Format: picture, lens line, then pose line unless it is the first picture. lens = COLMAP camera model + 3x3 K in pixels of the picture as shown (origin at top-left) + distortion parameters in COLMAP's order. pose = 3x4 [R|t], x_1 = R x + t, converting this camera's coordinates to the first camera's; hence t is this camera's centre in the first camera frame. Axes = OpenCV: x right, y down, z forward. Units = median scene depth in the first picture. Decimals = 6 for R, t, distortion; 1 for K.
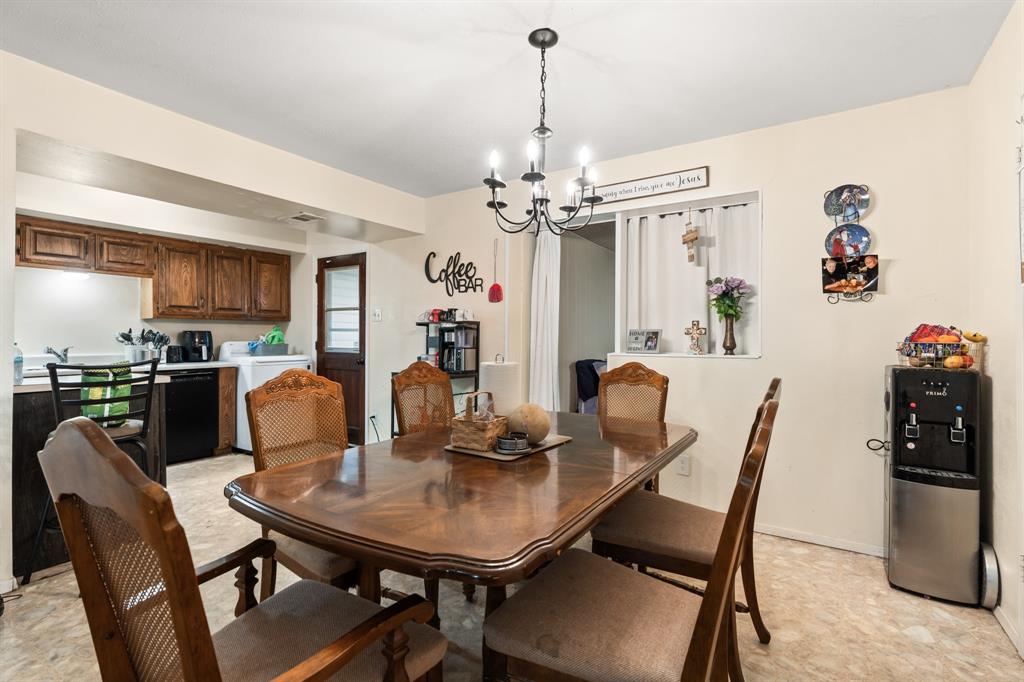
lens RADIAL K [[490.1, 0, 509.1], [0, 490.1, 345.0], [0, 0, 1]] dist [0.001109, 0.000260]
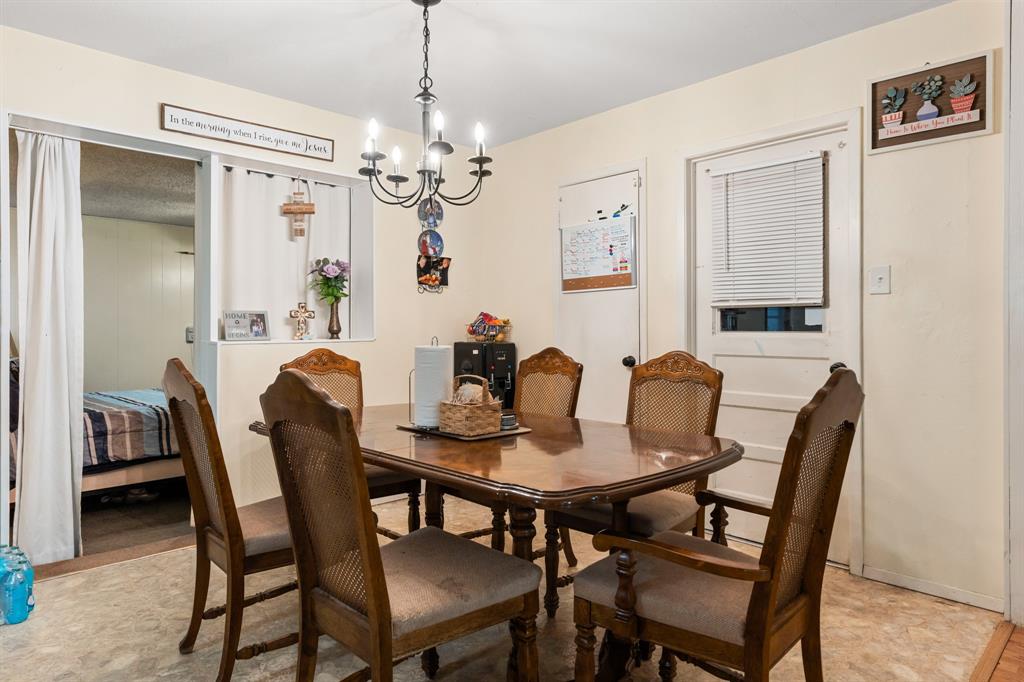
lens RADIAL K [[622.9, 0, 508.5], [0, 622.9, 326.9], [0, 0, 1]] dist [-0.005014, -0.002040]
pose [[0.208404, -0.003711, 0.978036, -0.628656], [0.015606, 0.999878, 0.000468, 0.000642], [-0.977918, 0.015166, 0.208437, 0.376360]]
